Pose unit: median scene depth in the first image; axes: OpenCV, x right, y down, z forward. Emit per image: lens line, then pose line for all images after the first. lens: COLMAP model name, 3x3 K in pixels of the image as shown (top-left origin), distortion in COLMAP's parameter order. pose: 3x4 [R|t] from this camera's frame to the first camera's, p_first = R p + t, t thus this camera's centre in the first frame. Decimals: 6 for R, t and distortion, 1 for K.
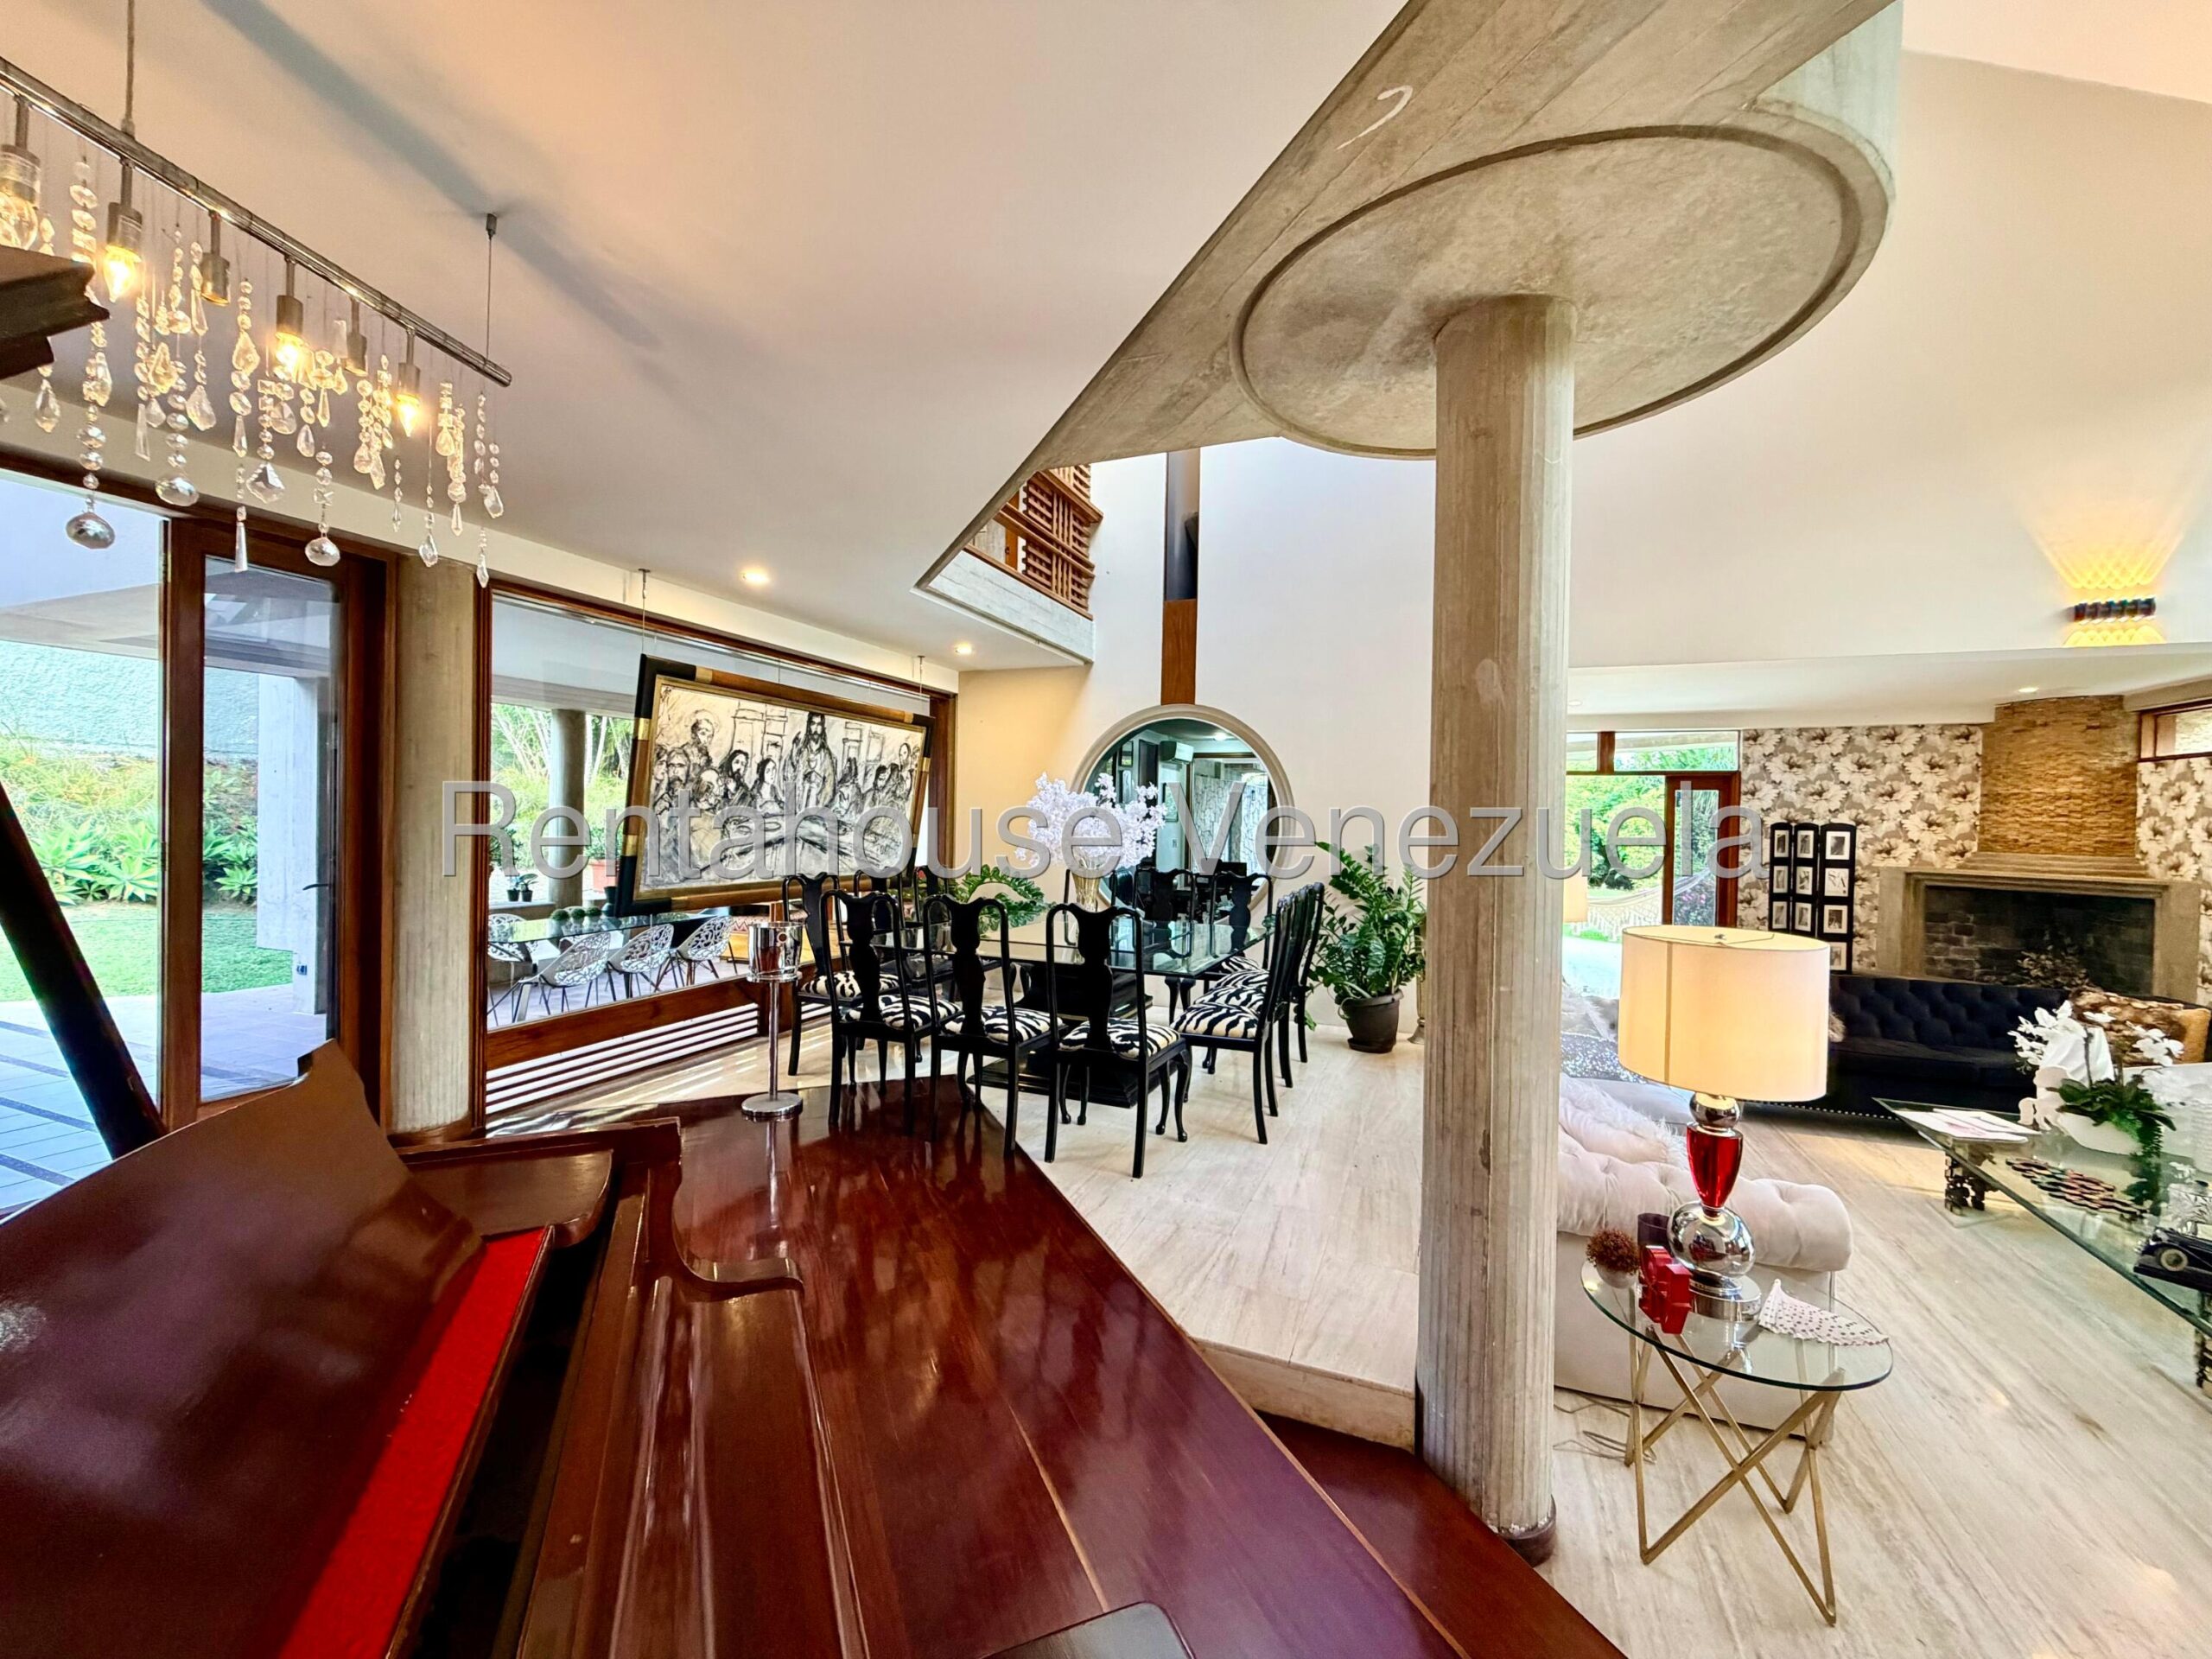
lens RADIAL K [[881.4, 0, 1105.7], [0, 881.4, 827.2], [0, 0, 1]] dist [-0.000007, 0.000535]
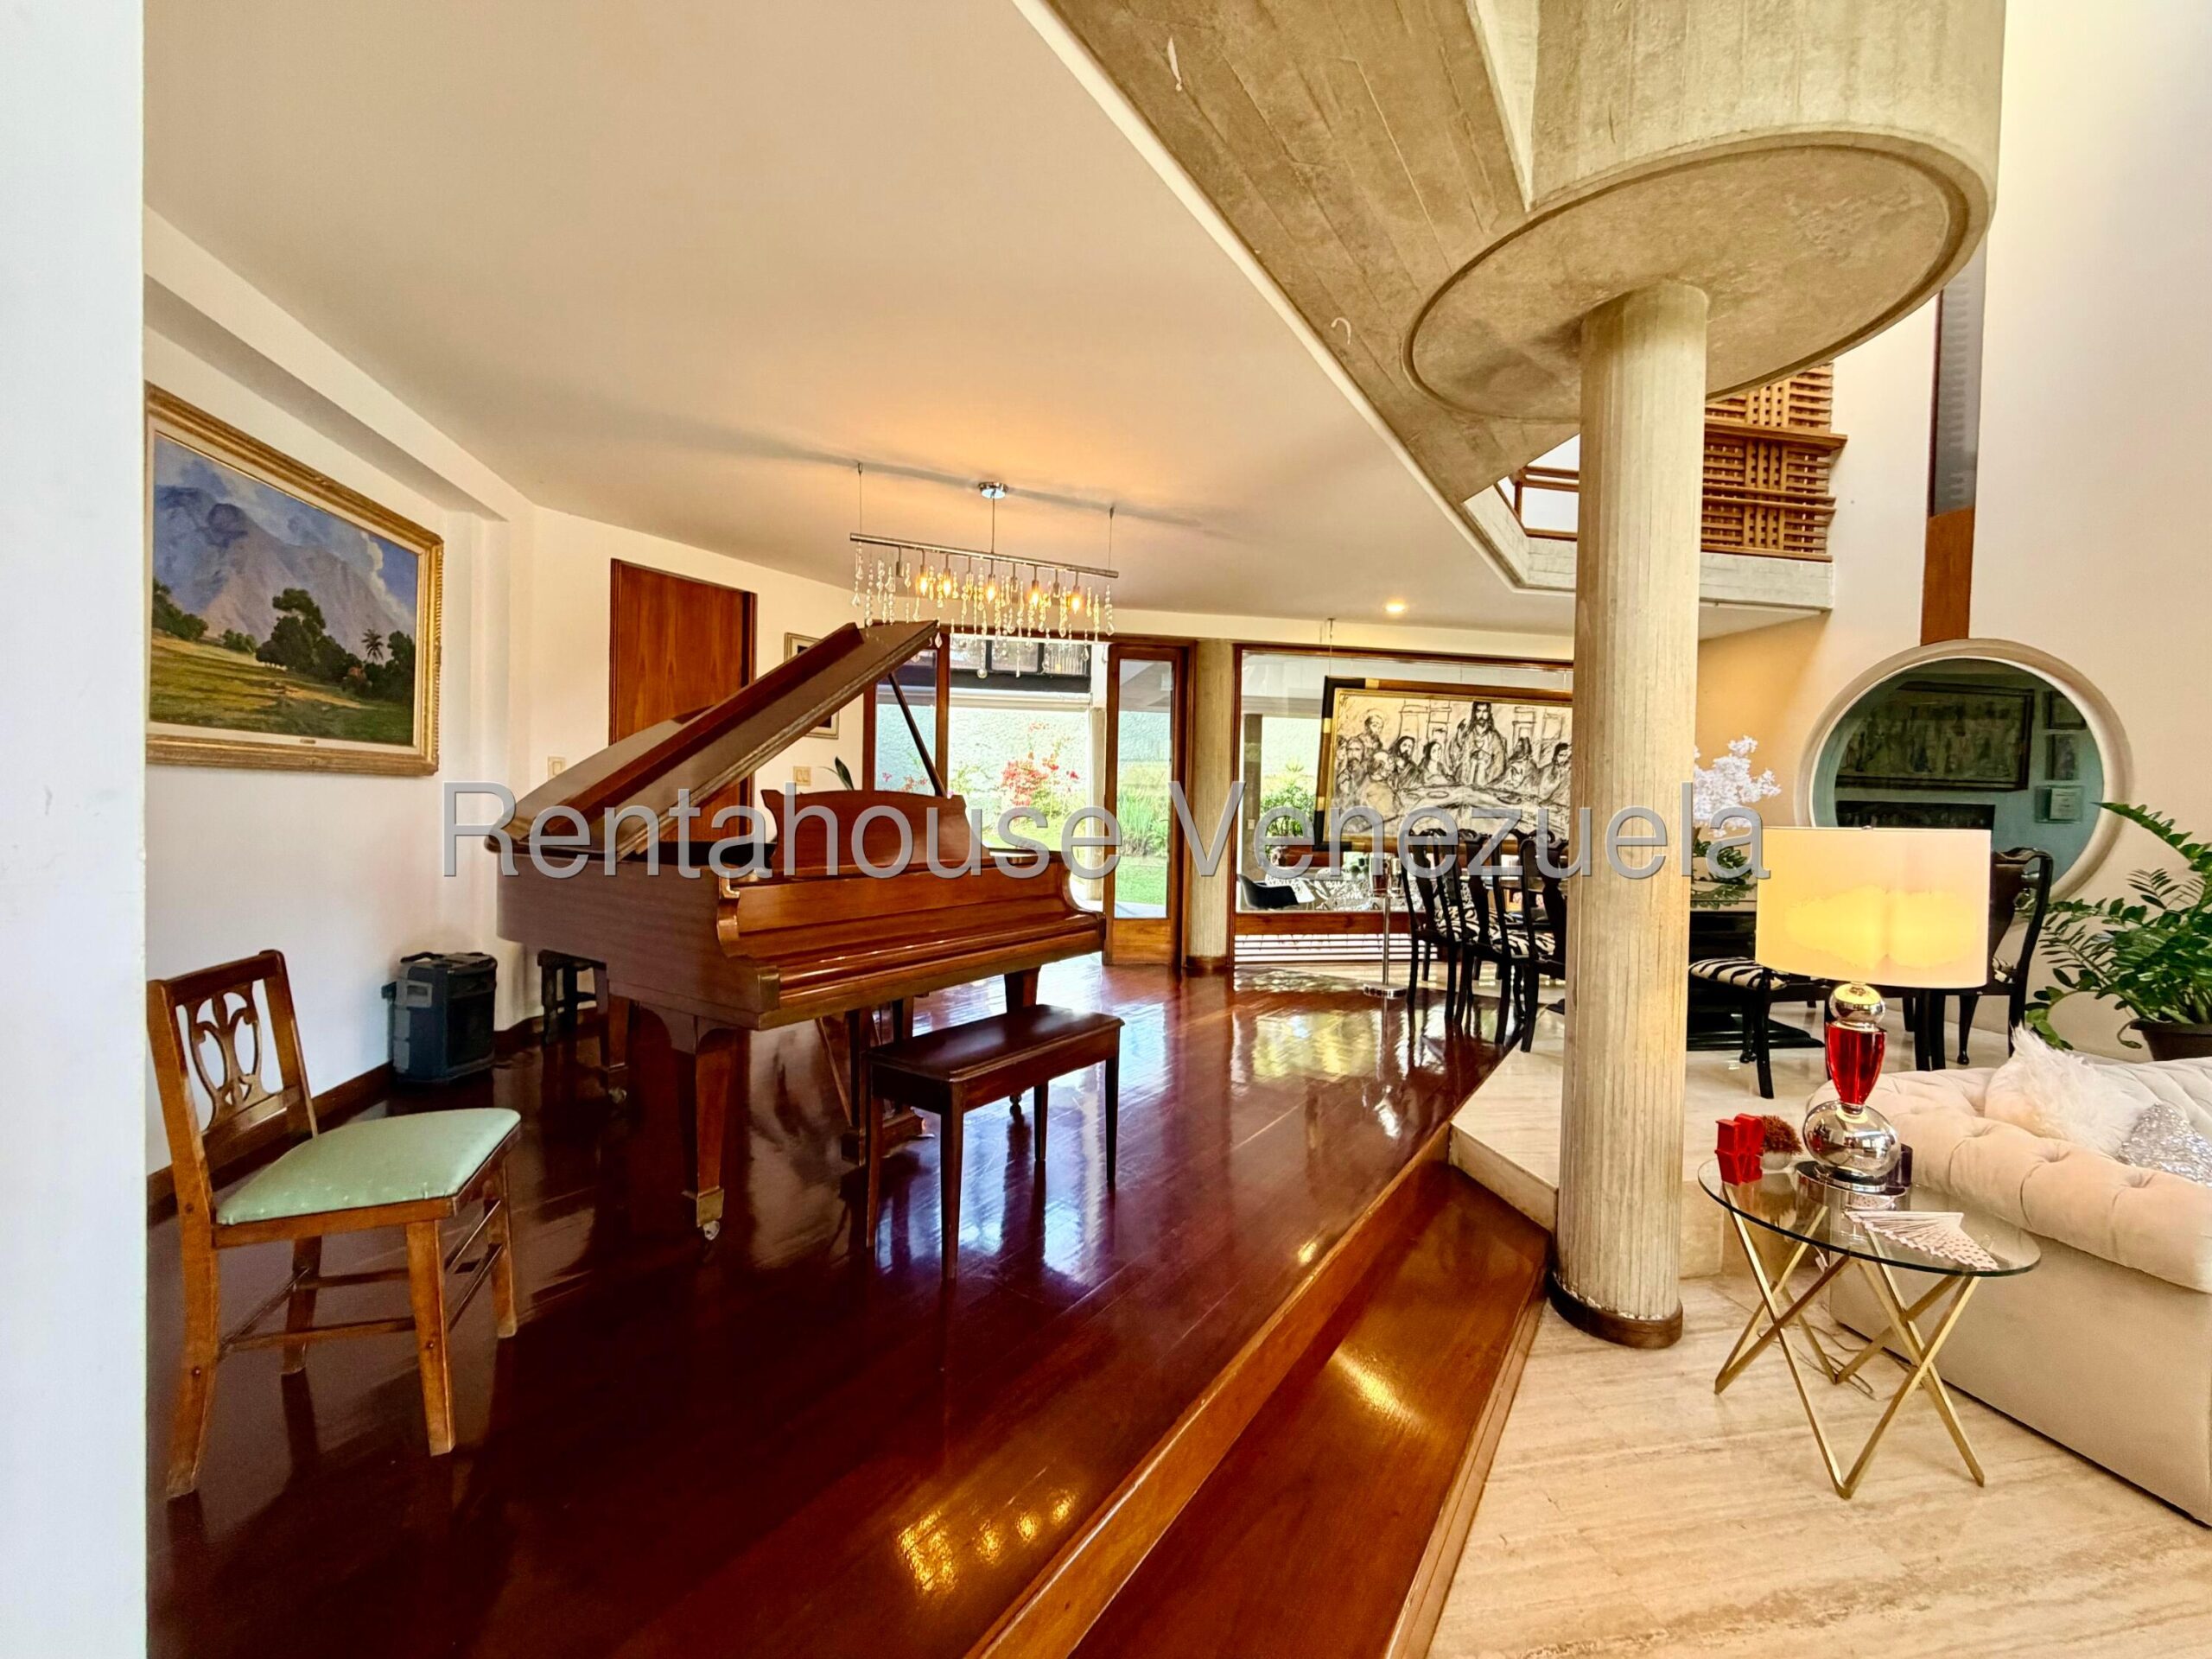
lens RADIAL K [[883.0, 0, 1105.2], [0, 883.0, 827.2], [0, 0, 1]] dist [-0.001018, 0.000379]
pose [[0.537244, 0.009221, -0.843377, 0.432132], [-0.019719, 0.999804, -0.001630, 0.056763], [0.843196, 0.017506, 0.537320, -0.094066]]
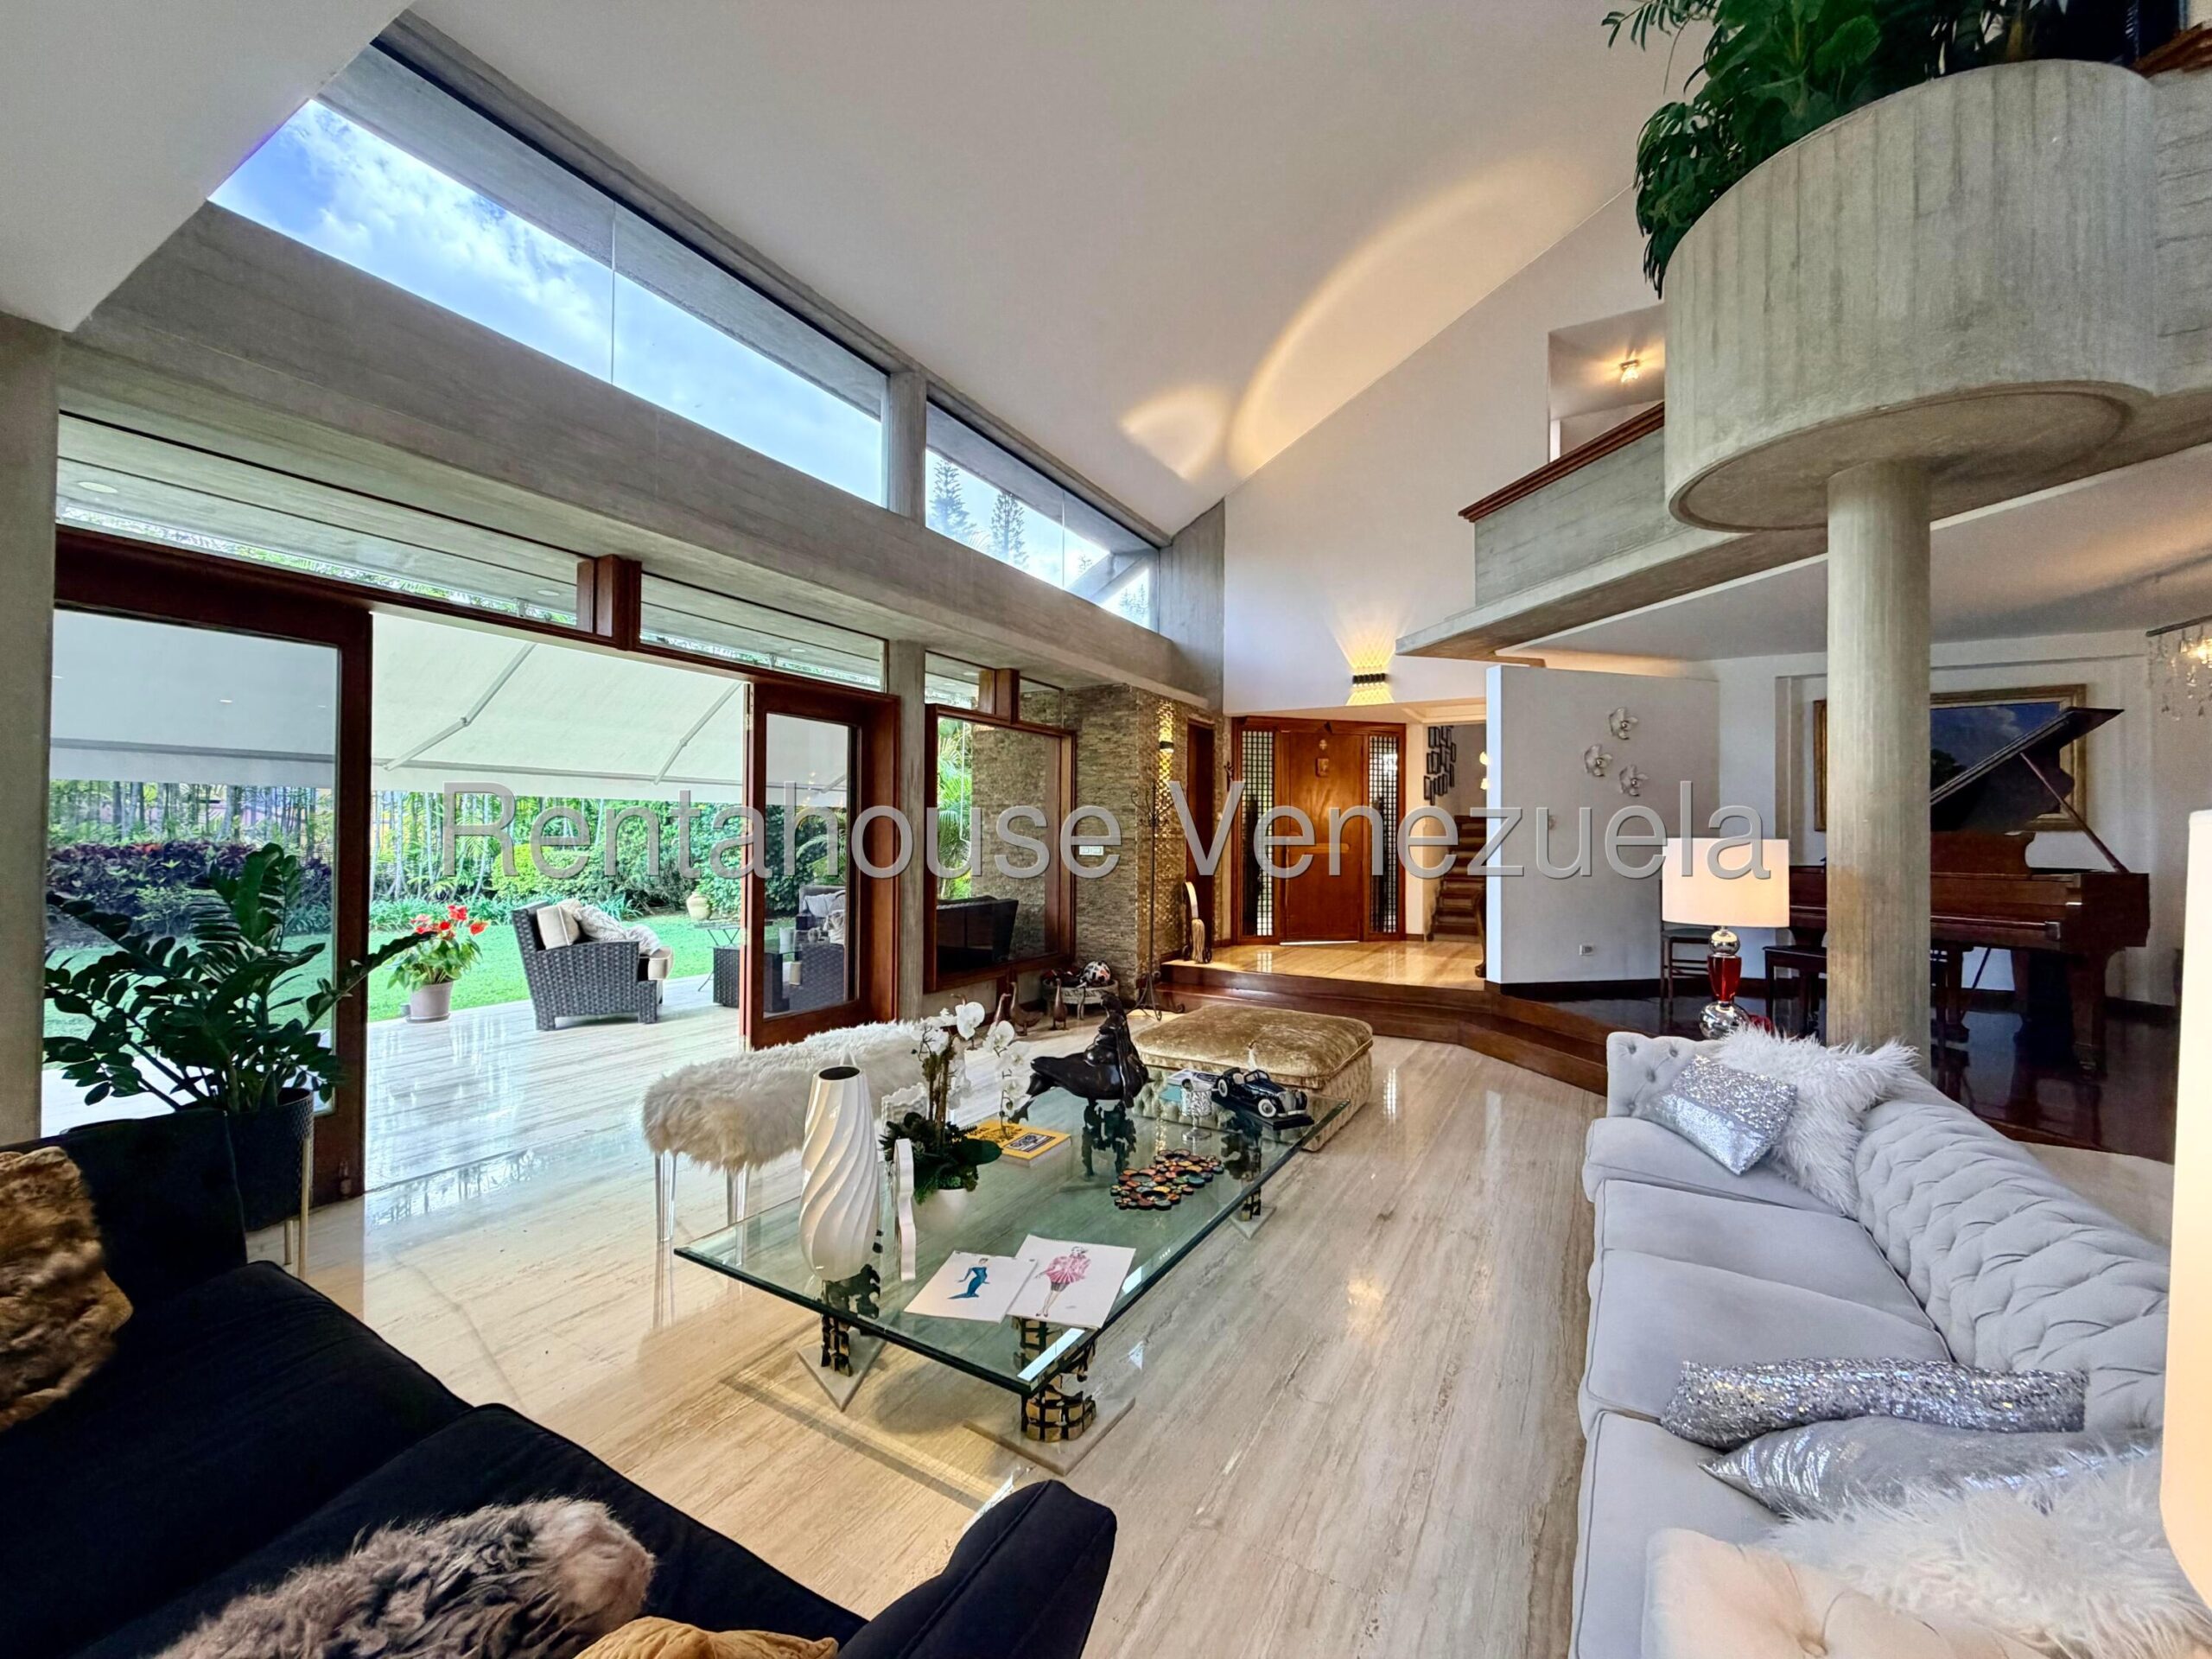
lens RADIAL K [[888.3, 0, 1117.3], [0, 888.3, 831.4], [0, 0, 1]] dist [0.000456, 0.000094]
pose [[-0.991211, -0.024422, 0.130014, 0.646552], [-0.023864, 0.999698, 0.005848, 0.050248], [-0.130118, 0.002694, -0.991495, 1.140099]]
